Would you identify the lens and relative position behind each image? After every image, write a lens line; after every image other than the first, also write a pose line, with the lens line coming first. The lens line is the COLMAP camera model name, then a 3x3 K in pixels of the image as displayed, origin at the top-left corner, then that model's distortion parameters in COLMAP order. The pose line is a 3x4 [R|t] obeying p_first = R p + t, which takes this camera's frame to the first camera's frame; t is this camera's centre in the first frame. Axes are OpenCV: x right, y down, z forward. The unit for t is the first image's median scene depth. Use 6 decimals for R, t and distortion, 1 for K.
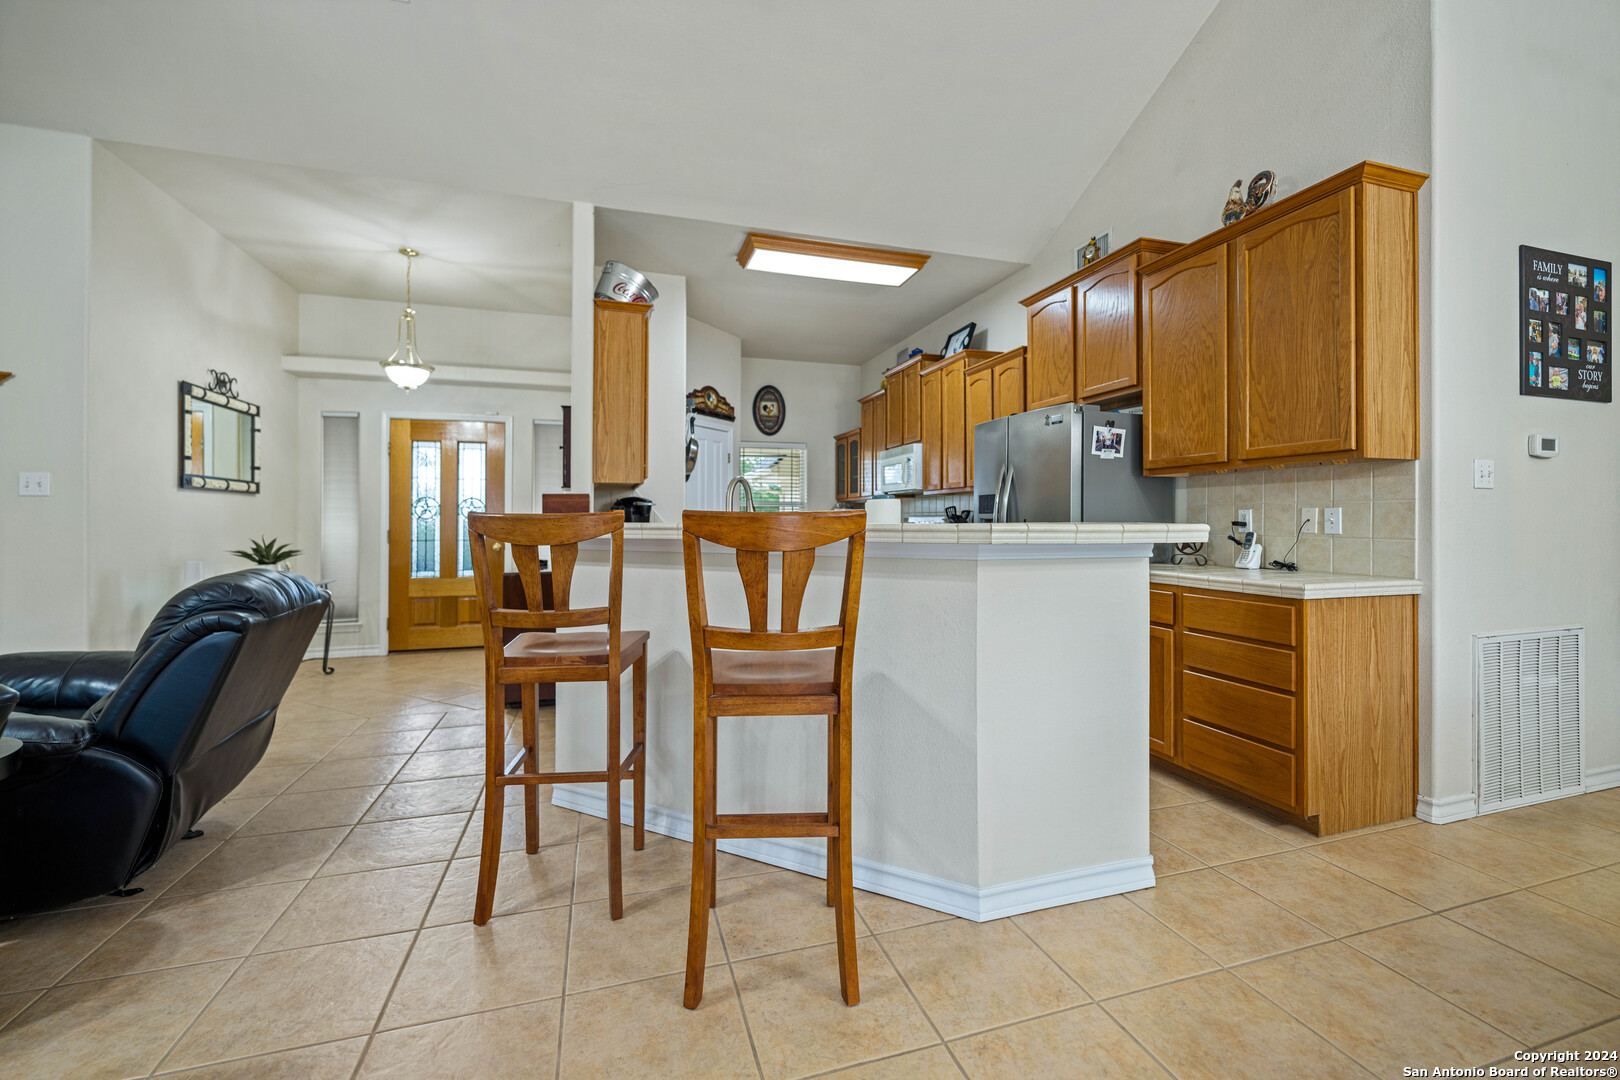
lens RADIAL K [[666.0, 0, 810.1], [0, 666.0, 516.2], [0, 0, 1]] dist [0.001154, -0.000501]
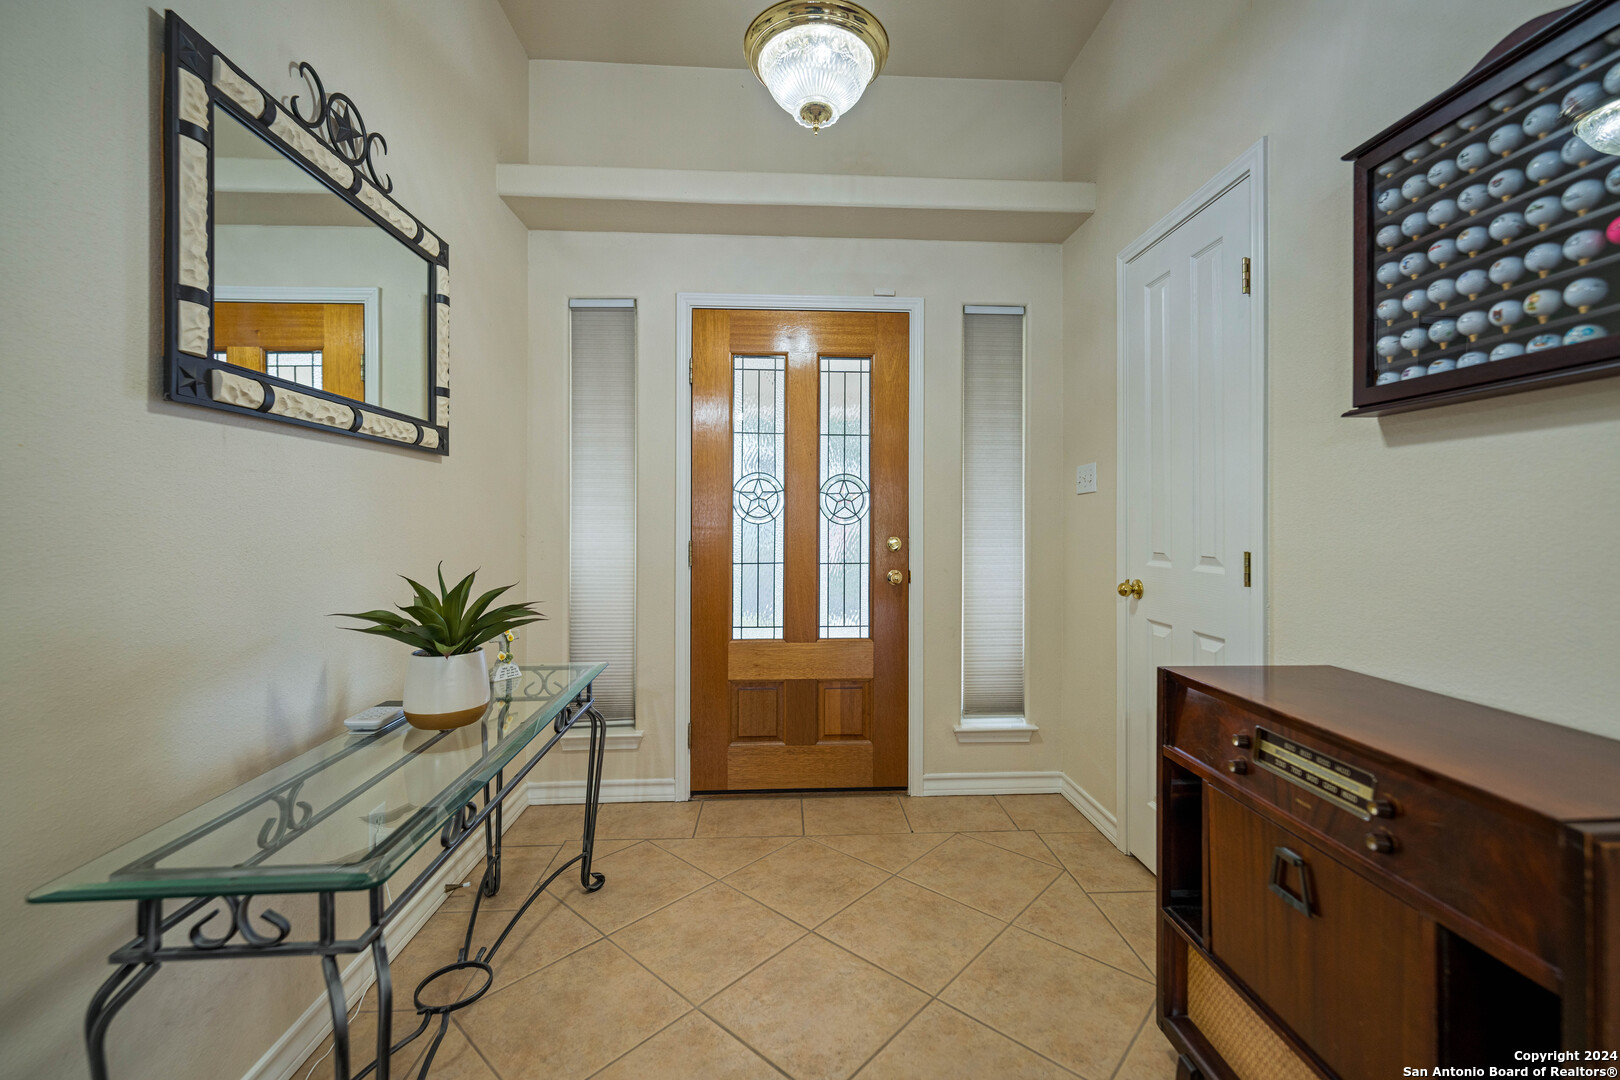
lens RADIAL K [[670.9, 0, 819.6], [0, 670.9, 524.3], [0, 0, 1]] dist [0.000023, -0.007386]
pose [[0.969790, 0.003697, -0.243914, -0.539318], [-0.001453, 0.999955, 0.009380, 0.005093], [0.243938, -0.008743, 0.969751, 0.702519]]
